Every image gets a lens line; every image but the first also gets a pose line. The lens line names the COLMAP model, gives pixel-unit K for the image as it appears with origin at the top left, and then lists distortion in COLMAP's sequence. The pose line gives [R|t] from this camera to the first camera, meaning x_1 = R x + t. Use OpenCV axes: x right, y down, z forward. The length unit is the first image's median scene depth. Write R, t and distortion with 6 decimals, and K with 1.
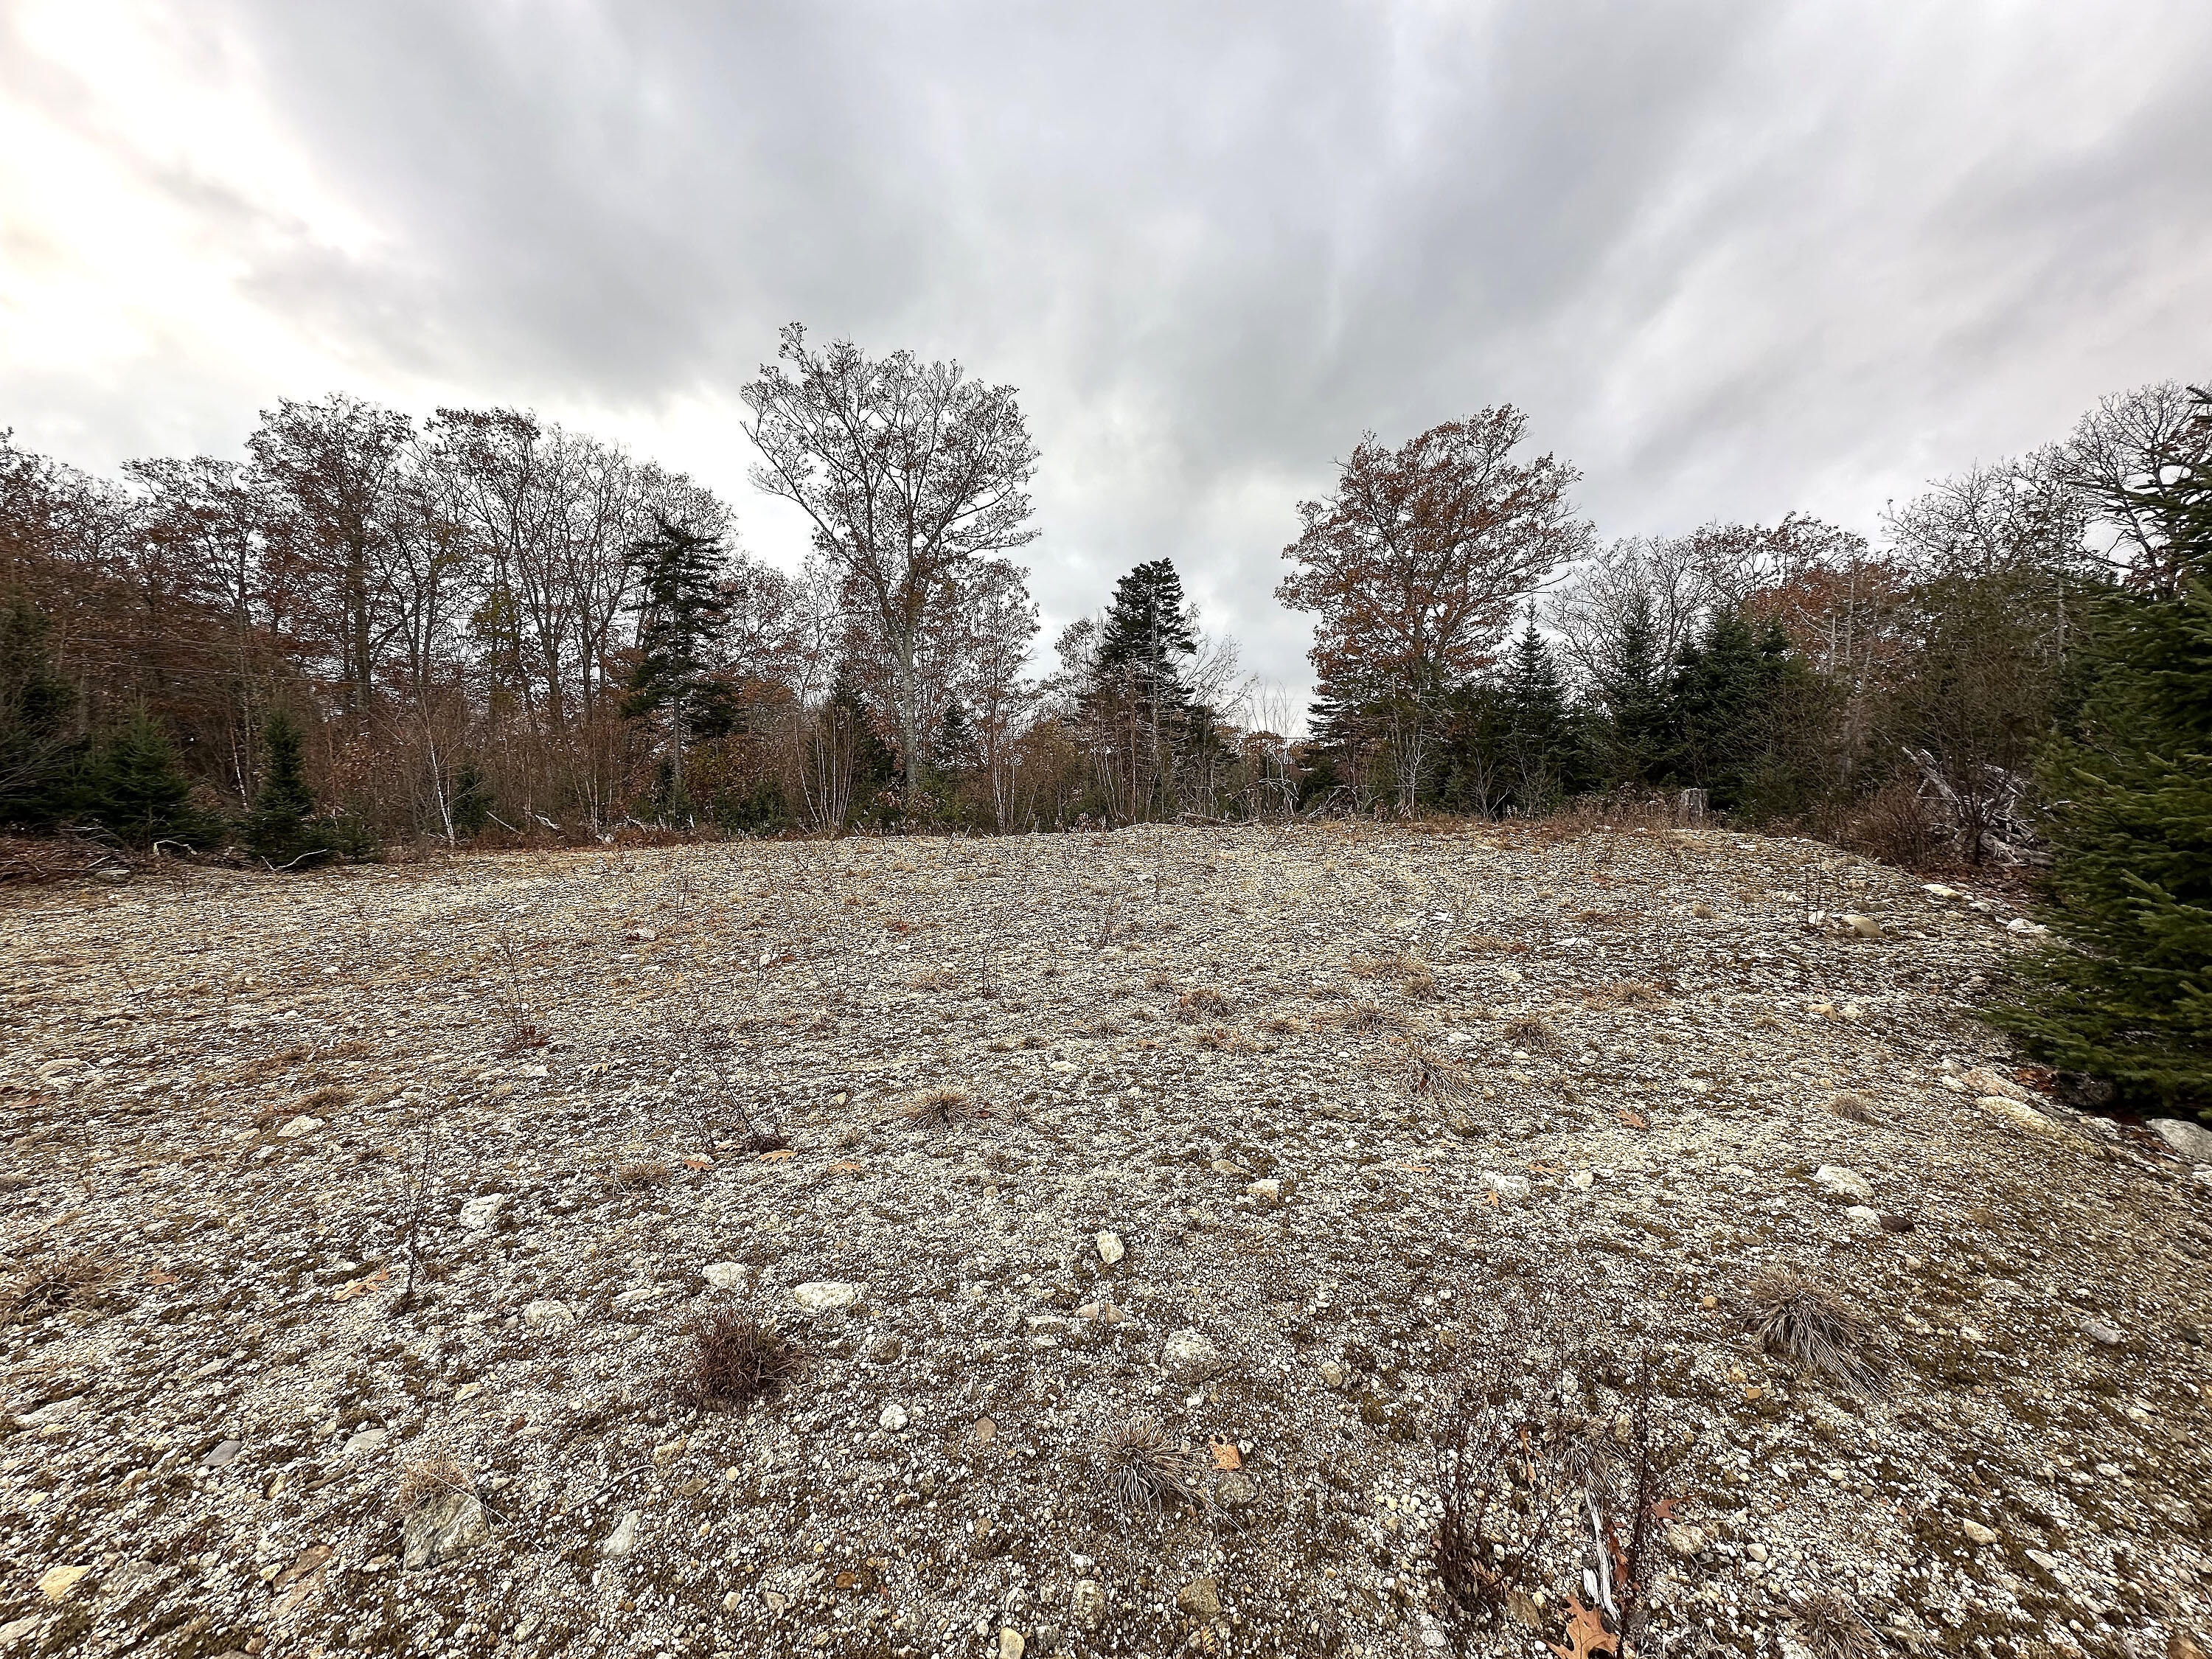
lens RADIAL K [[882.7, 0, 1107.2], [0, 882.7, 829.6], [0, 0, 1]] dist [-0.002581, 0.000425]
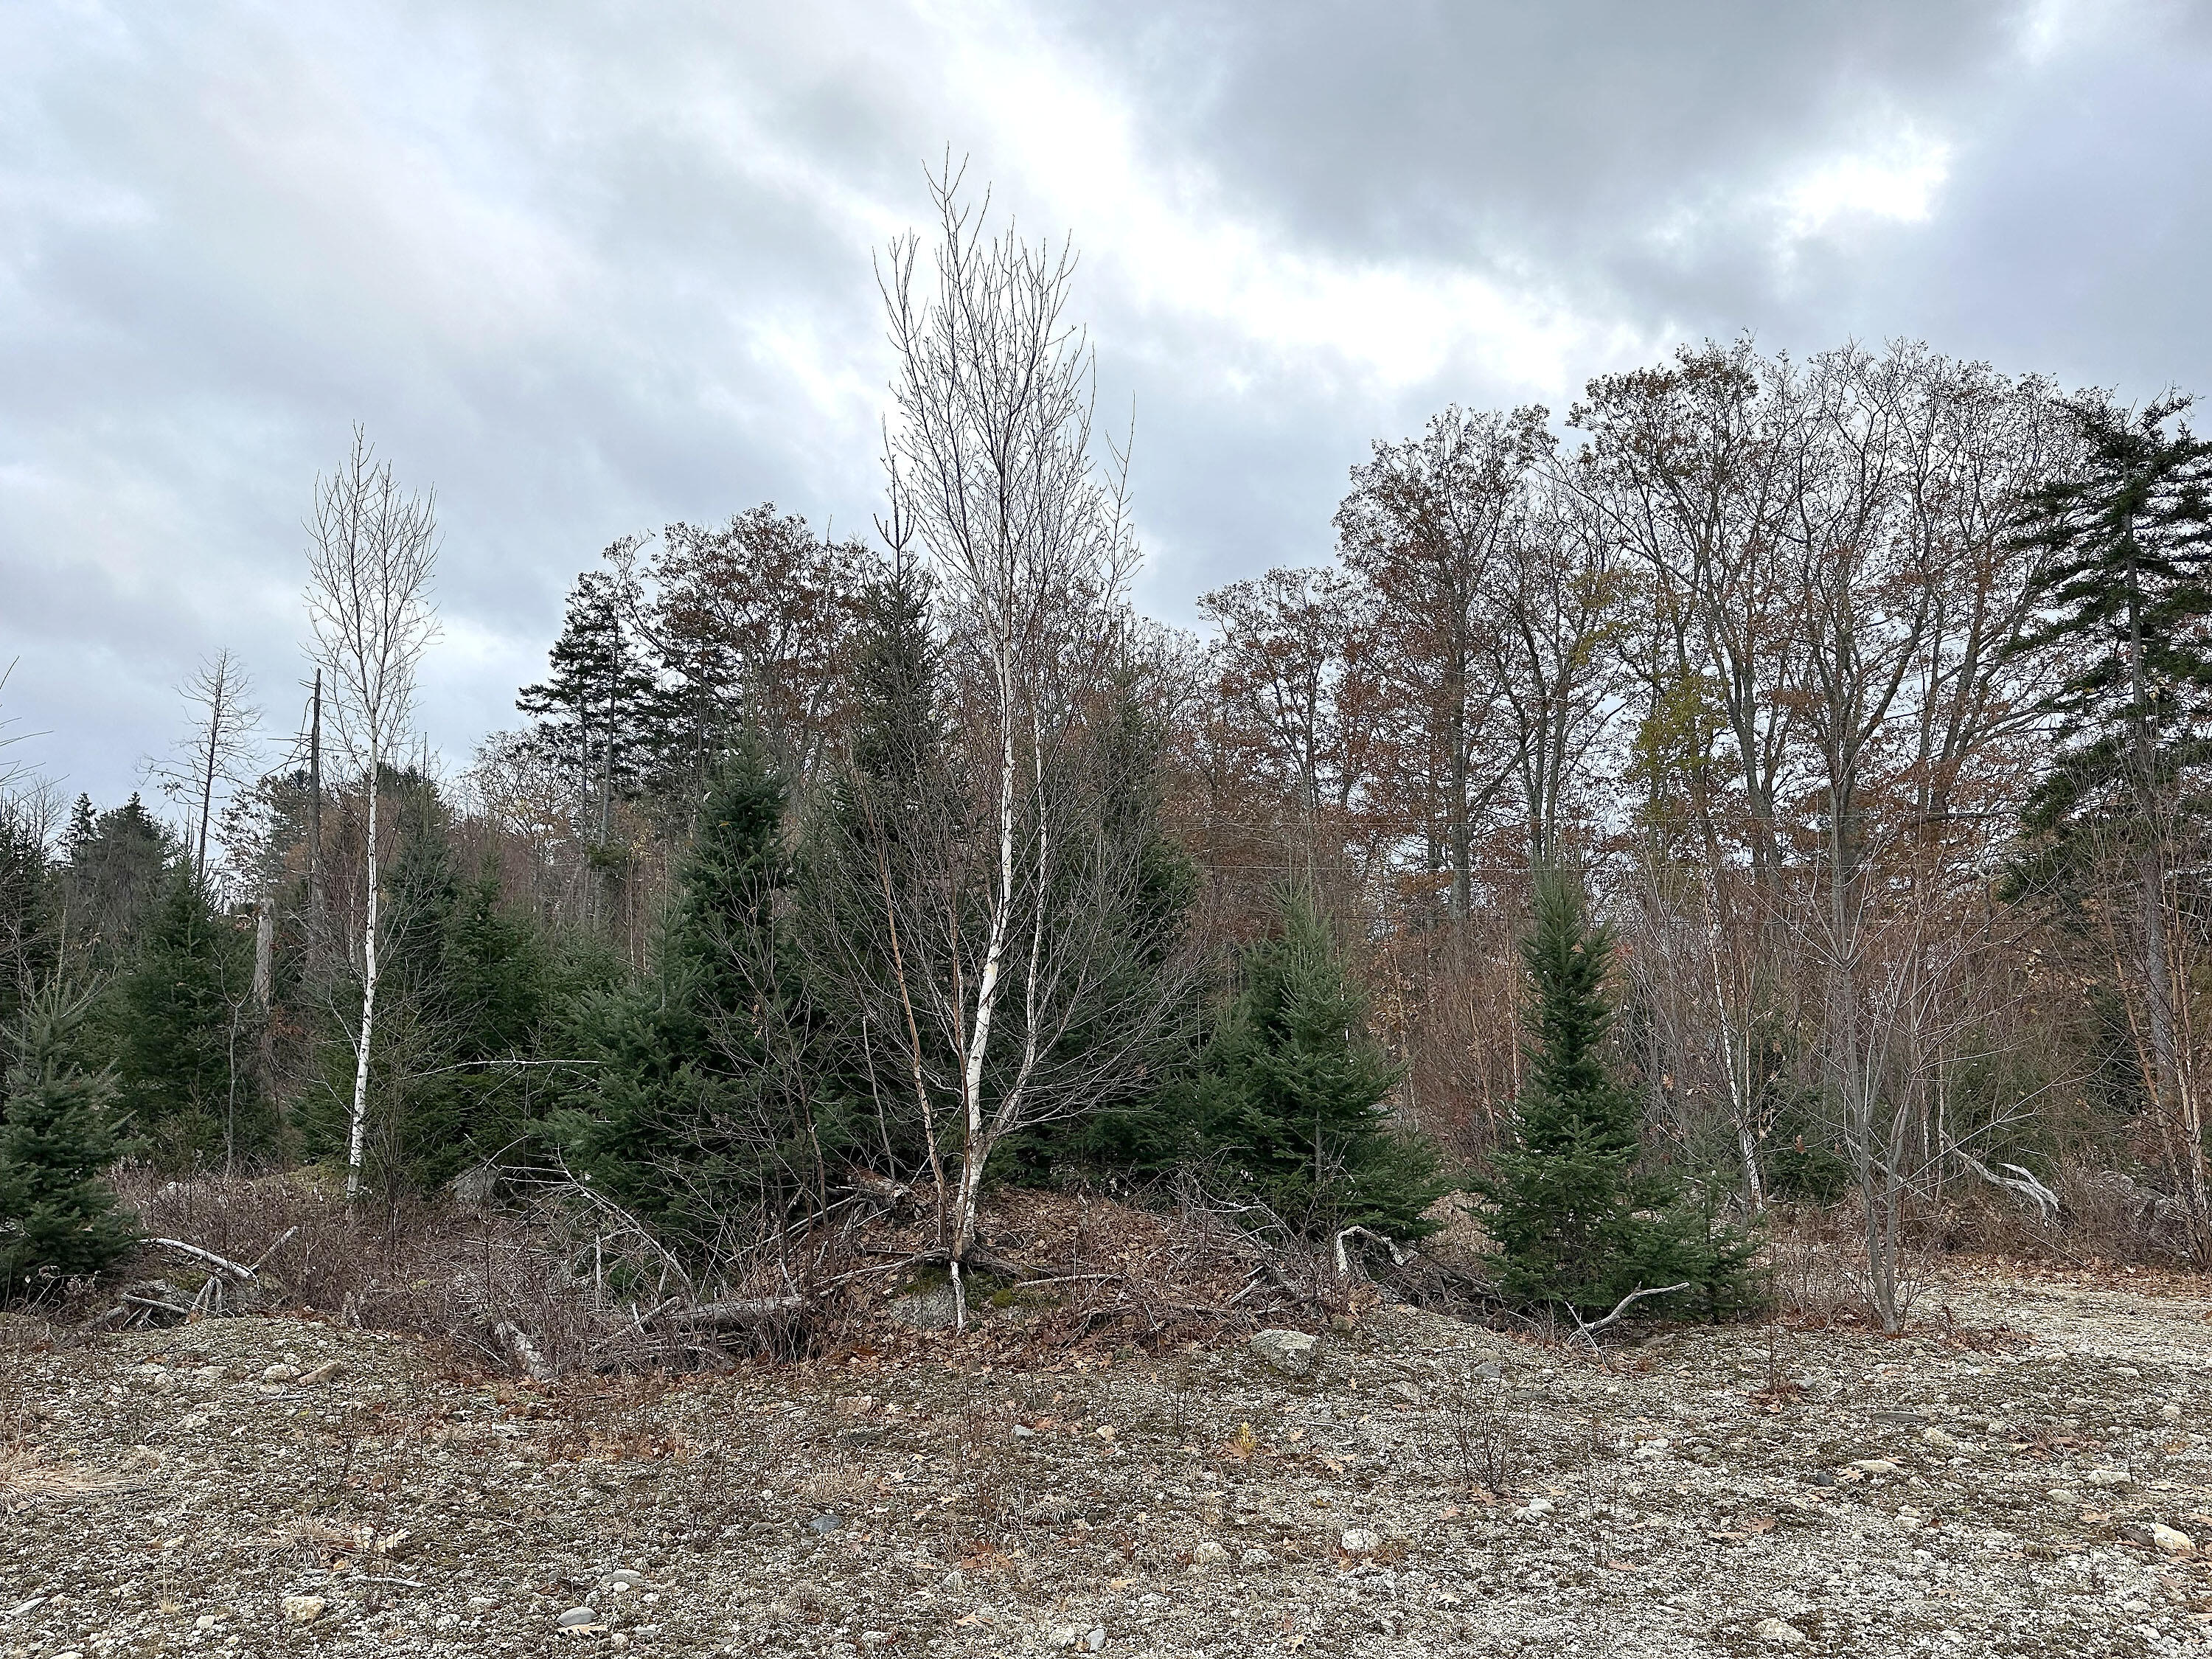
lens RADIAL K [[1583.9, 0, 1095.2], [0, 1583.9, 906.7], [0, 0, 1]] dist [0.040415, -0.005723]
pose [[0.636598, -0.050758, -0.769524, -0.288238], [-0.052150, 0.992714, -0.108621, -0.021981], [0.769431, 0.109278, 0.629313, 0.220960]]
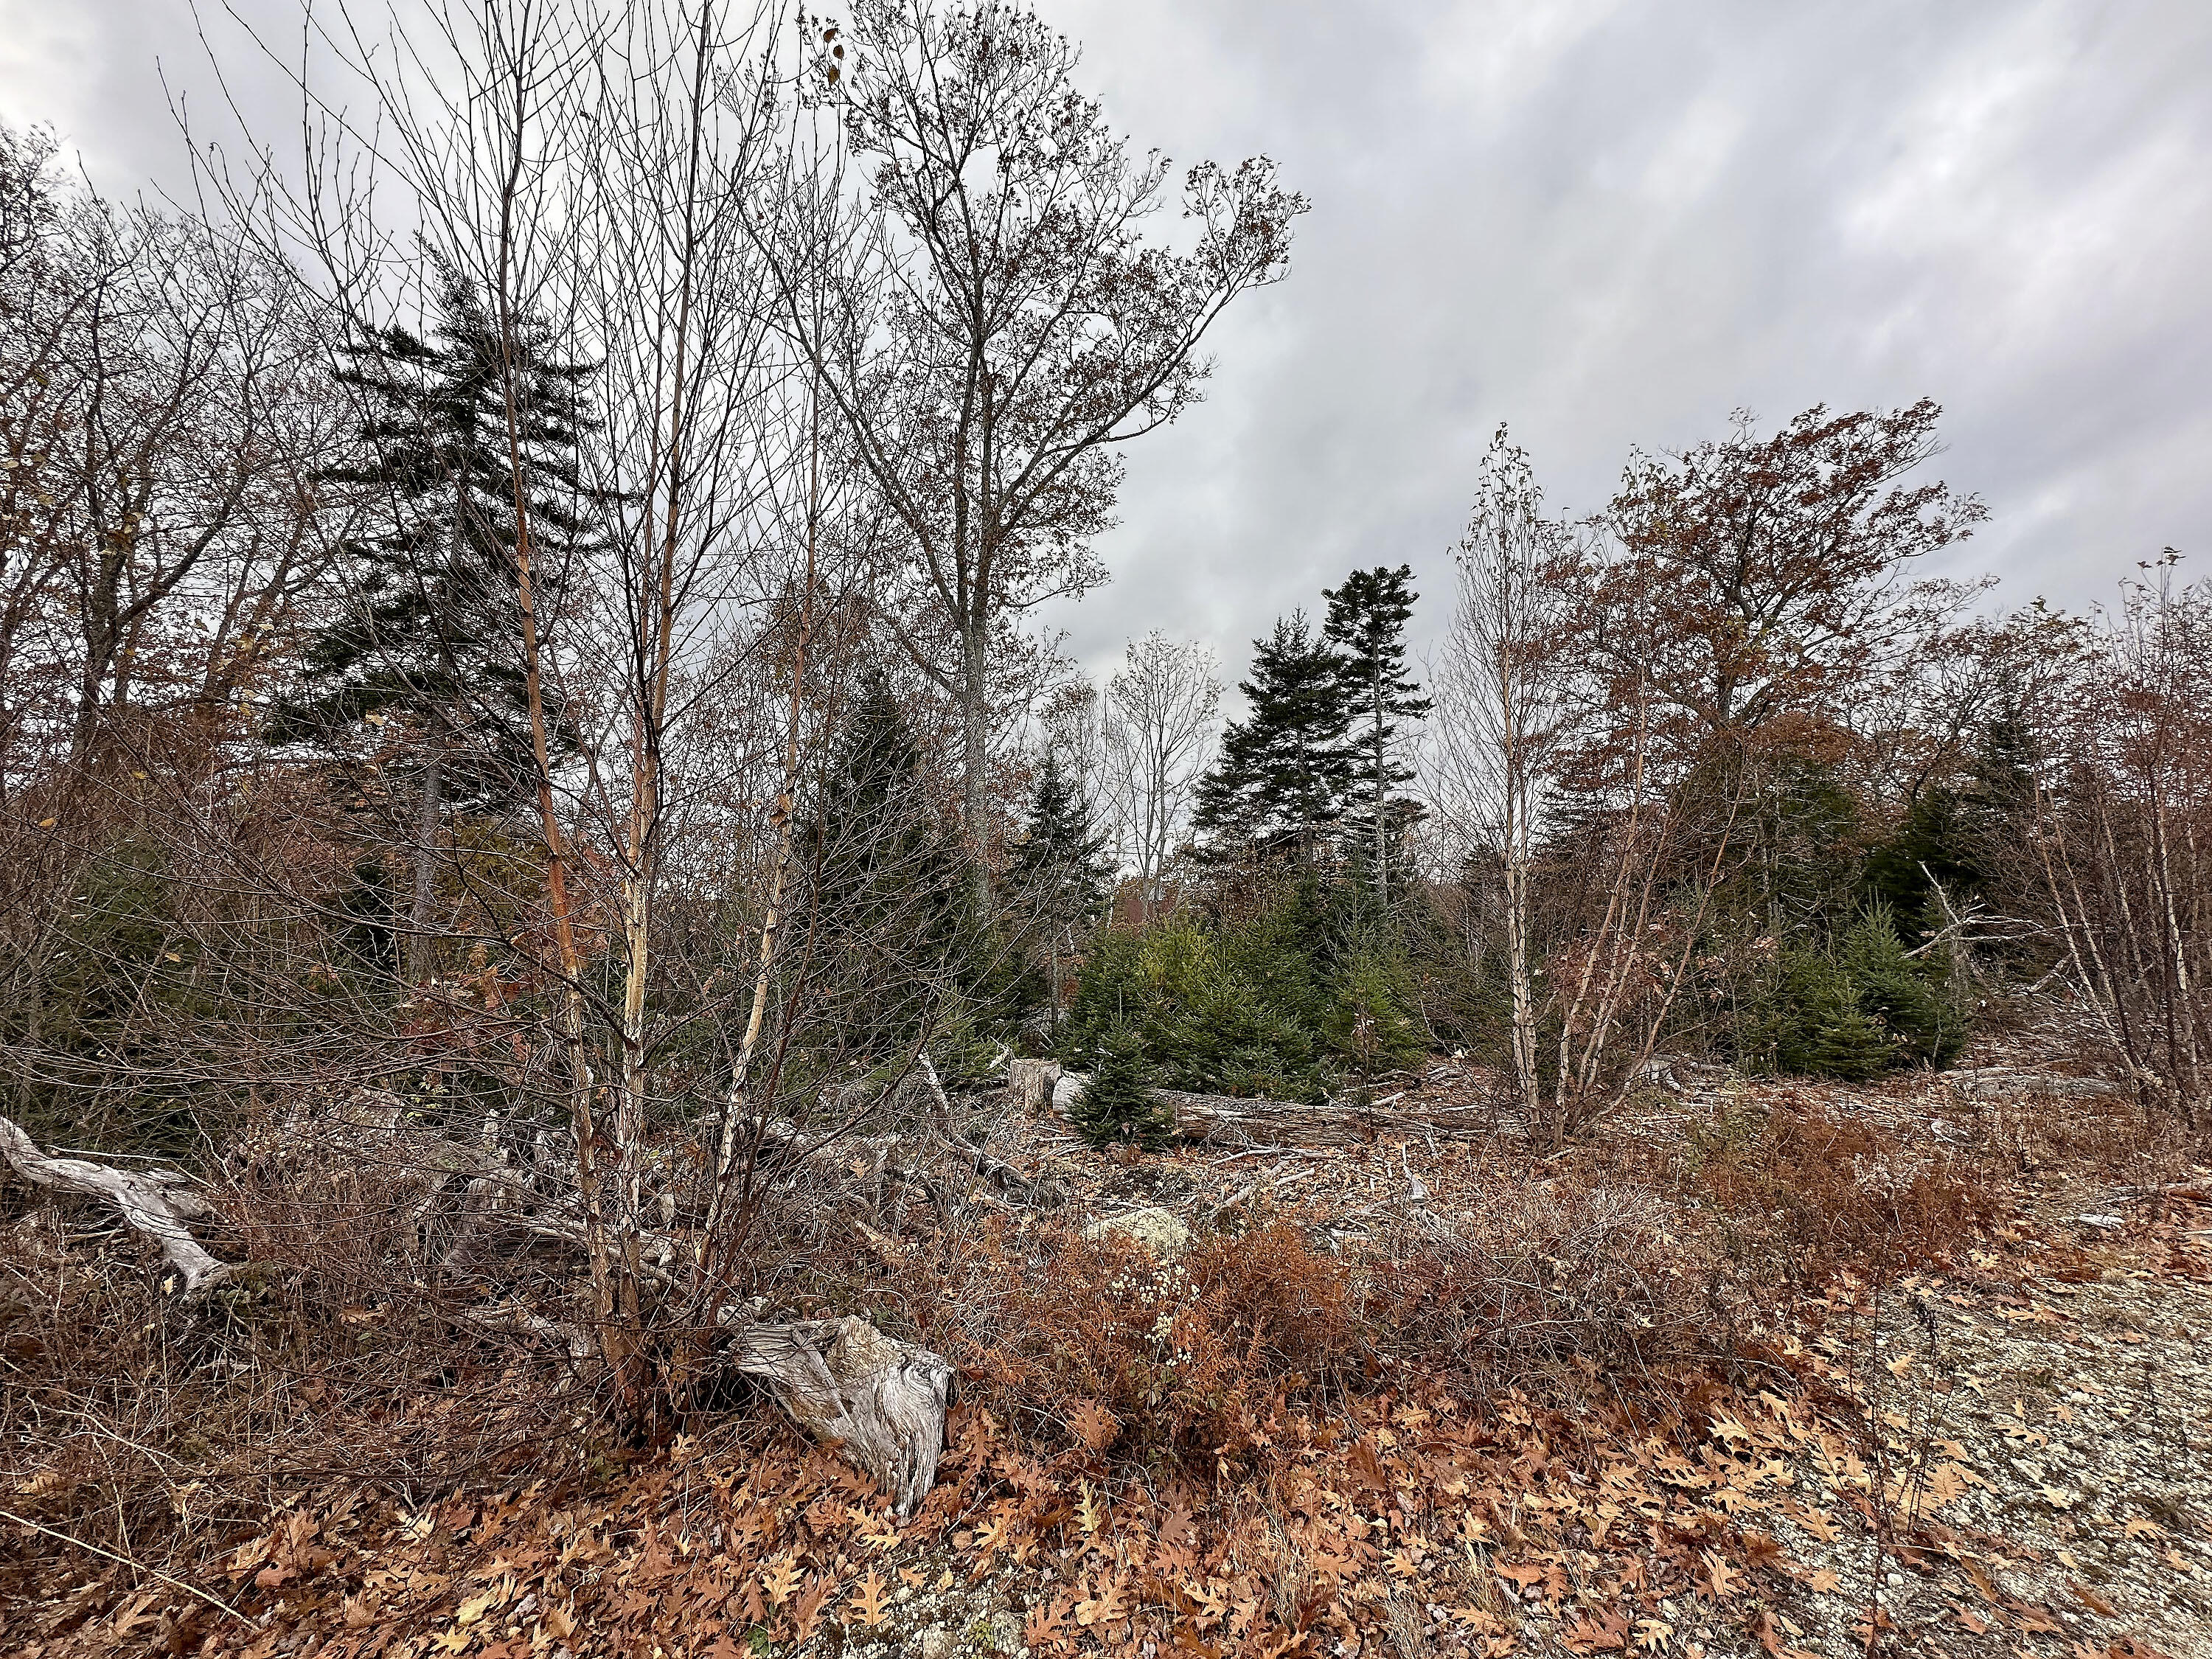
lens RADIAL K [[882.7, 0, 1105.8], [0, 882.7, 829.8], [0, 0, 1]] dist [-0.002581, 0.000425]
pose [[0.930741, 0.043645, 0.363065, -0.433453], [0.014122, 0.987821, -0.154950, -0.032196], [-0.365406, 0.149346, 0.918790, 0.648887]]
